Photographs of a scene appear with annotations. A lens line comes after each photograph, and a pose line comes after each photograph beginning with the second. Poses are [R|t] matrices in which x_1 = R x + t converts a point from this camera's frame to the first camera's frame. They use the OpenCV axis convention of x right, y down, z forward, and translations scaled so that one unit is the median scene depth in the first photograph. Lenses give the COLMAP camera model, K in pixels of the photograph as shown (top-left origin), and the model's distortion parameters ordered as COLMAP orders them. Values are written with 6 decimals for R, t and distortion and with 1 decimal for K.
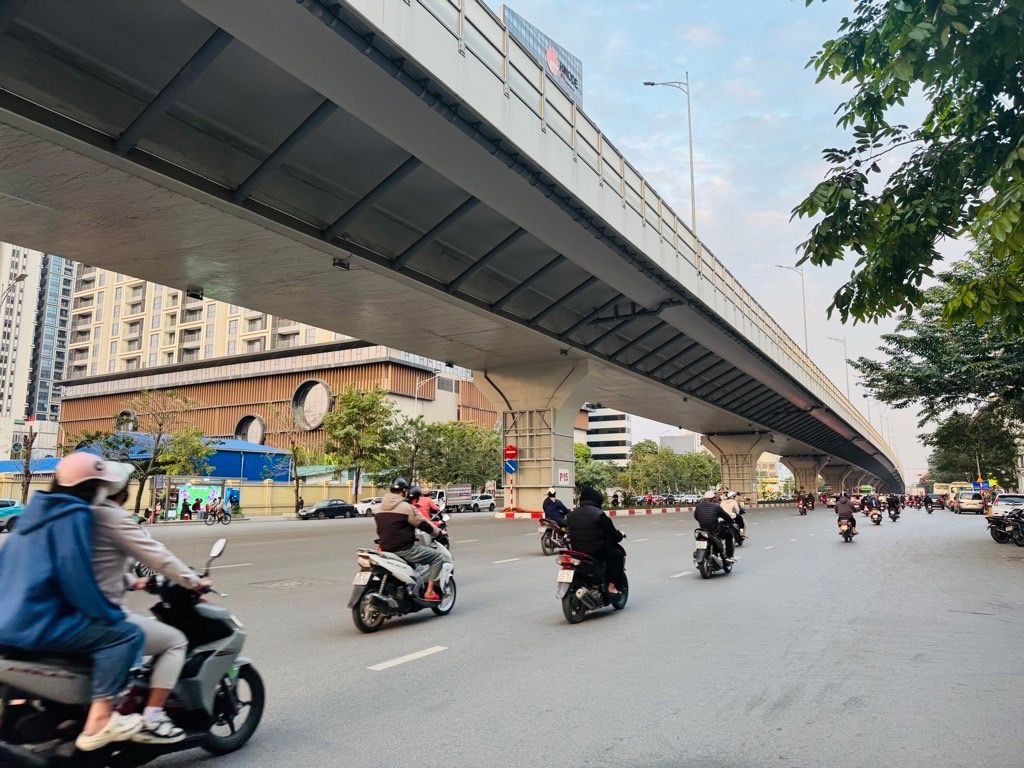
lens RADIAL K [[711.6, 0, 512.0], [0, 711.6, 384.0], [0, 0, 1]] dist [-0.001373, -0.000336]
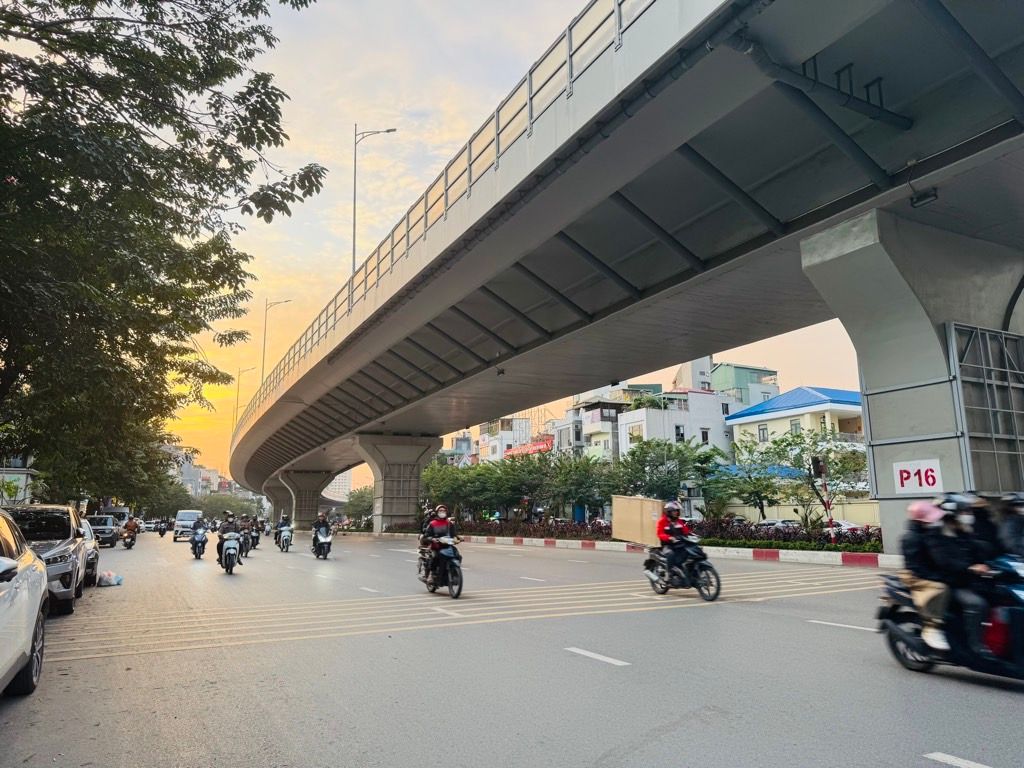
lens RADIAL K [[704.7, 0, 510.9], [0, 704.7, 394.2], [0, 0, 1]] dist [-0.003186, -0.003748]
pose [[-0.534831, -0.138311, -0.833562, 1.067903], [0.138819, 0.958724, -0.248148, 0.278698], [0.833478, -0.248431, -0.493555, 1.826226]]
